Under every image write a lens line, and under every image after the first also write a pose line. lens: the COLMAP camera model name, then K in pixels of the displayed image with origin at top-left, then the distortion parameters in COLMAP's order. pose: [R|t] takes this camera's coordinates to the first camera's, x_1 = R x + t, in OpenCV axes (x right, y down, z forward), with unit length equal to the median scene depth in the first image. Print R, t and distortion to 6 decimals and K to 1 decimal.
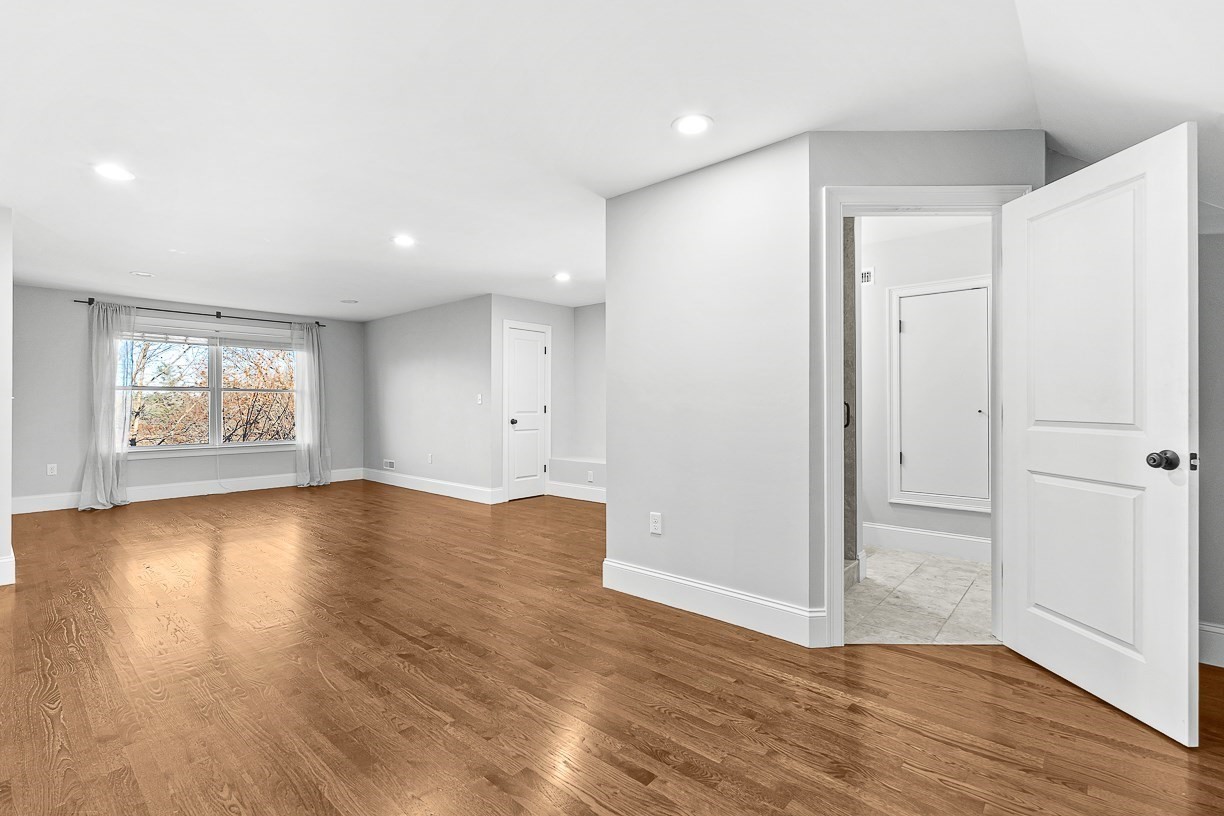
lens RADIAL K [[551.5, 0, 614.0], [0, 551.5, 403.4], [0, 0, 1]] dist [0.002511, 0.000352]
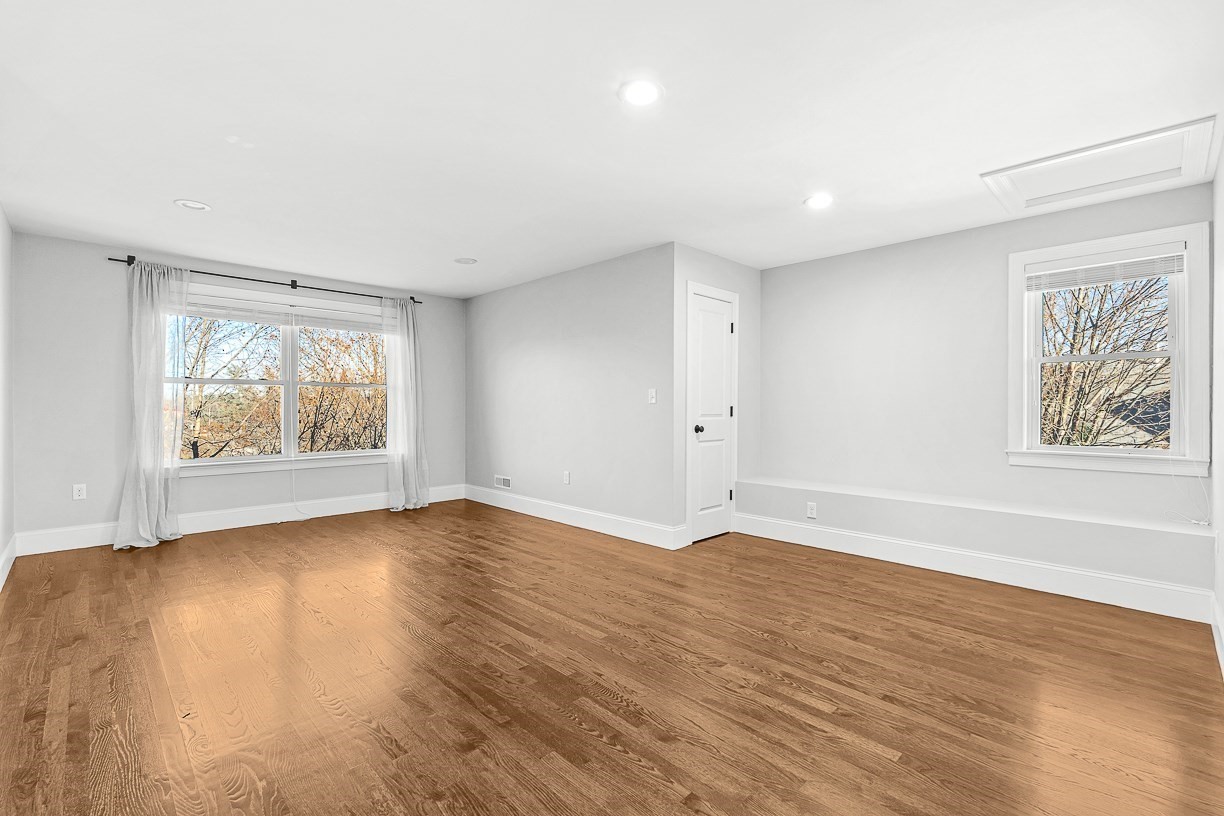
lens RADIAL K [[551.5, 0, 609.4], [0, 551.5, 409.0], [0, 0, 1]] dist [0.002511, 0.000352]
pose [[0.996382, 0.004573, -0.084869, -0.238814], [-0.003811, 0.999951, 0.009139, 0.001918], [0.084906, -0.008783, 0.996350, 0.305495]]
